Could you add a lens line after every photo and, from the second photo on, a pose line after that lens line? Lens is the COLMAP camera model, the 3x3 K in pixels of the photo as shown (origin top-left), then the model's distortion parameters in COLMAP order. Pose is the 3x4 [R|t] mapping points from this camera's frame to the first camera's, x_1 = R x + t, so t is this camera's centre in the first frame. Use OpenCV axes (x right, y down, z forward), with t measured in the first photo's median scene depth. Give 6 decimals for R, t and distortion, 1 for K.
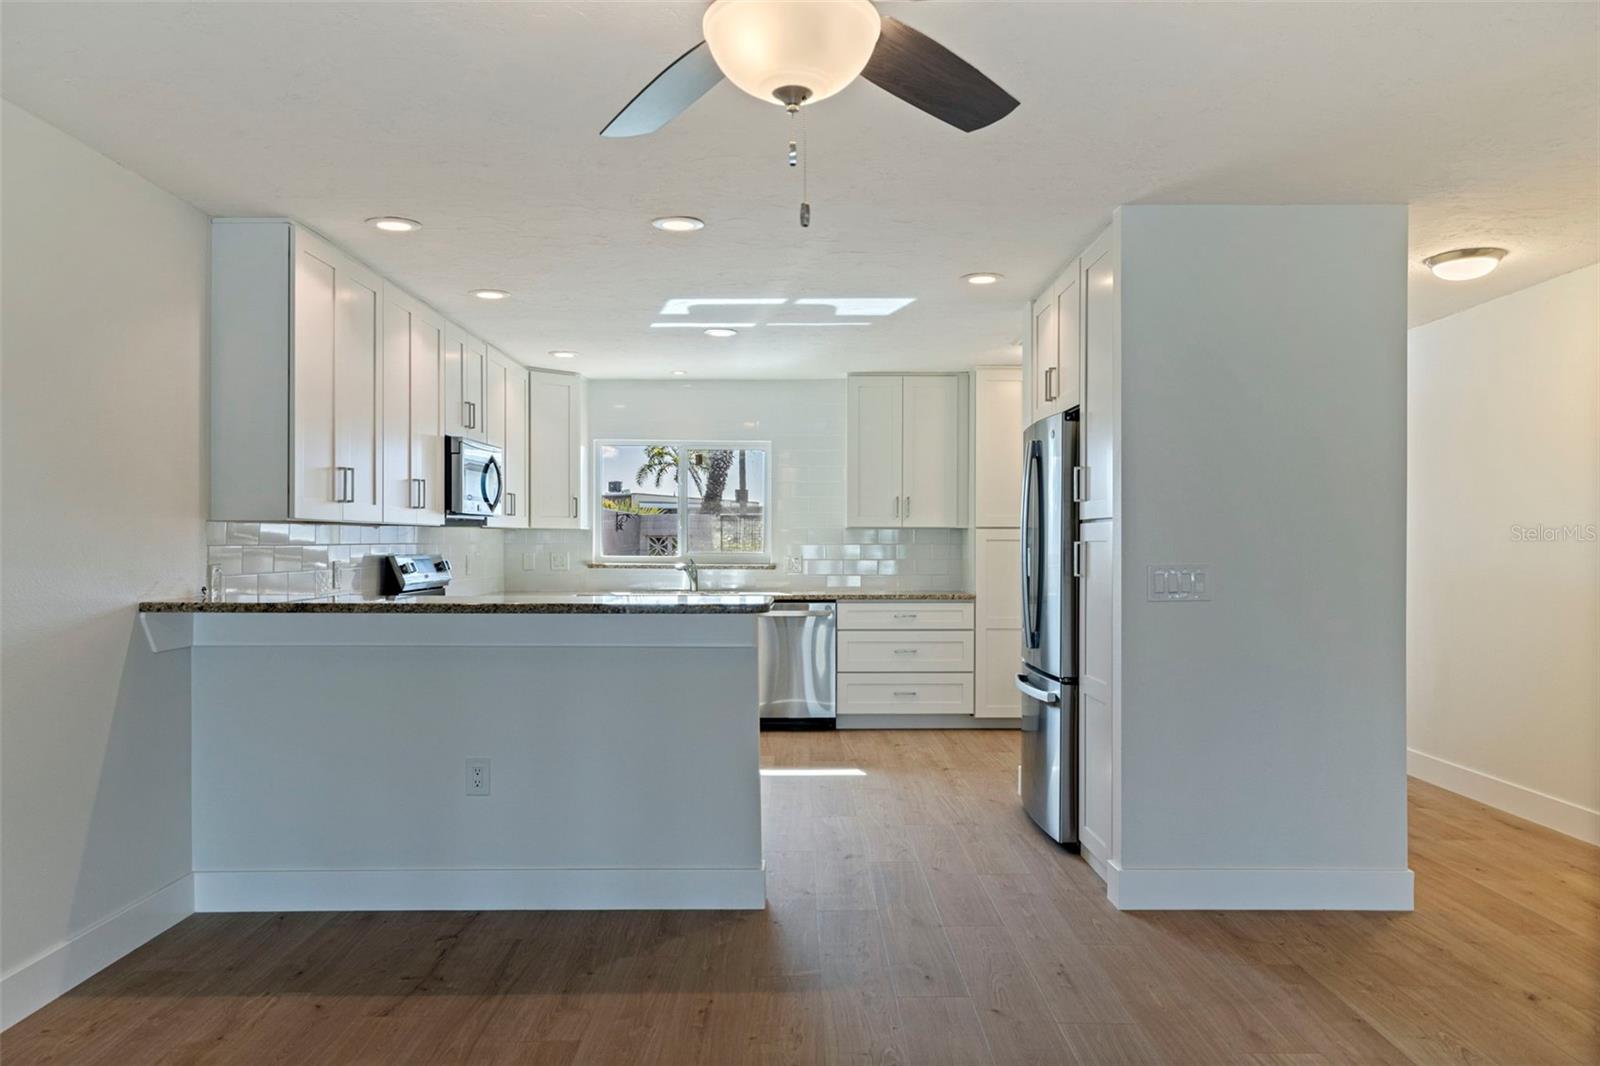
lens RADIAL K [[1130.1, 0, 799.3], [0, 1130.1, 538.7], [0, 0, 1]] dist [0.019549, -0.008422]
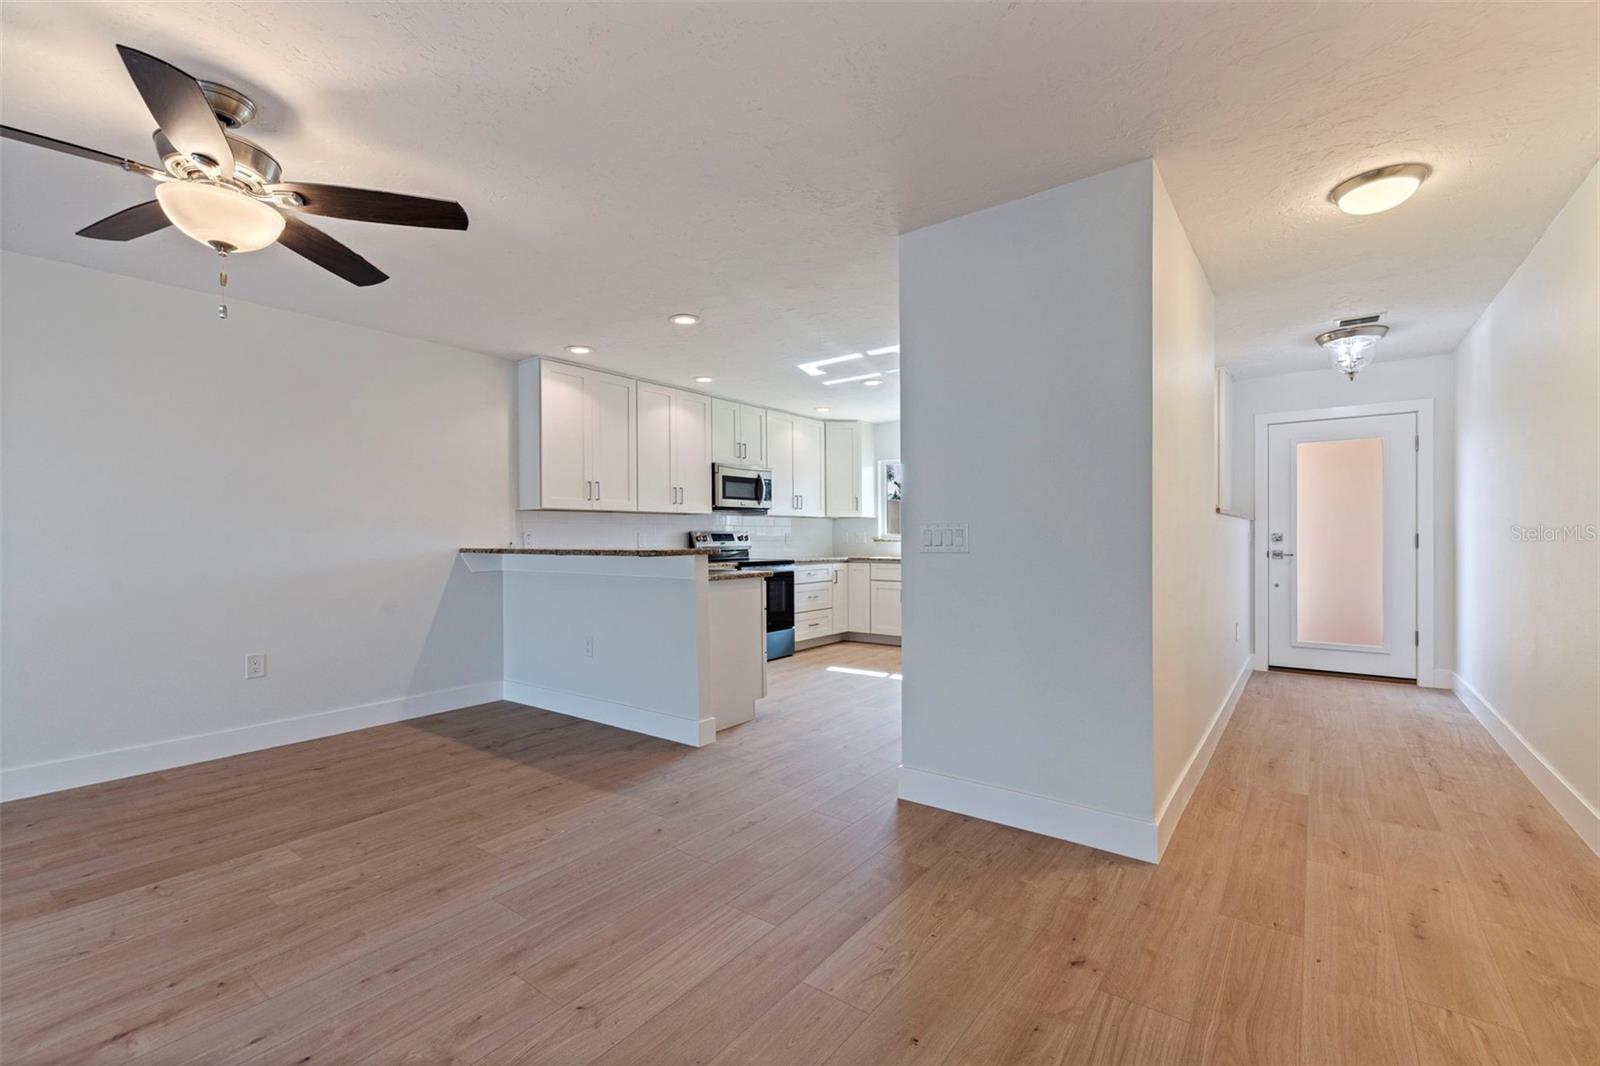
lens RADIAL K [[693.2, 0, 804.8], [0, 693.2, 535.8], [0, 0, 1]] dist [0.010248, -0.000120]
pose [[0.791912, -0.008127, -0.610581, 0.674337], [0.008890, 0.999959, -0.001779, 0.038025], [0.610571, -0.004019, 0.791951, 0.331799]]
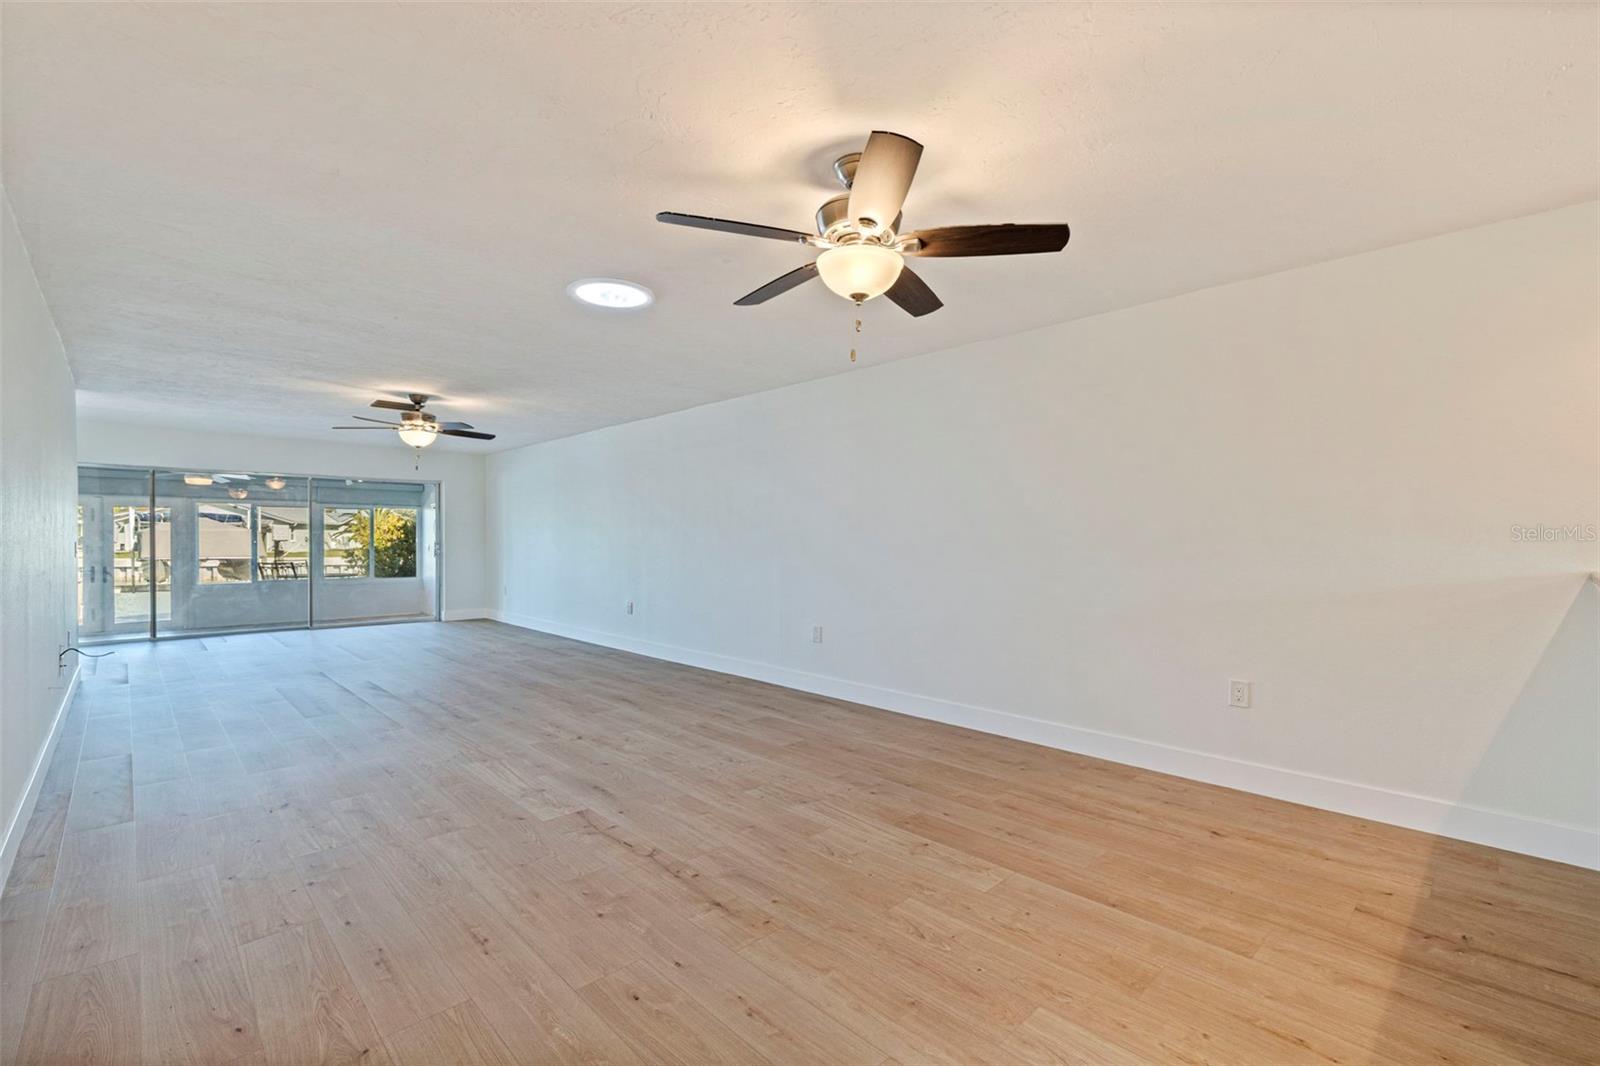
lens RADIAL K [[693.2, 0, 810.2], [0, 693.2, 540.9], [0, 0, 1]] dist [0.010248, -0.000120]
pose [[-0.729108, -0.002636, -0.684393, 0.437875], [0.003449, 0.999966, -0.007526, 0.028456], [0.684390, -0.007848, -0.729074, 0.901126]]
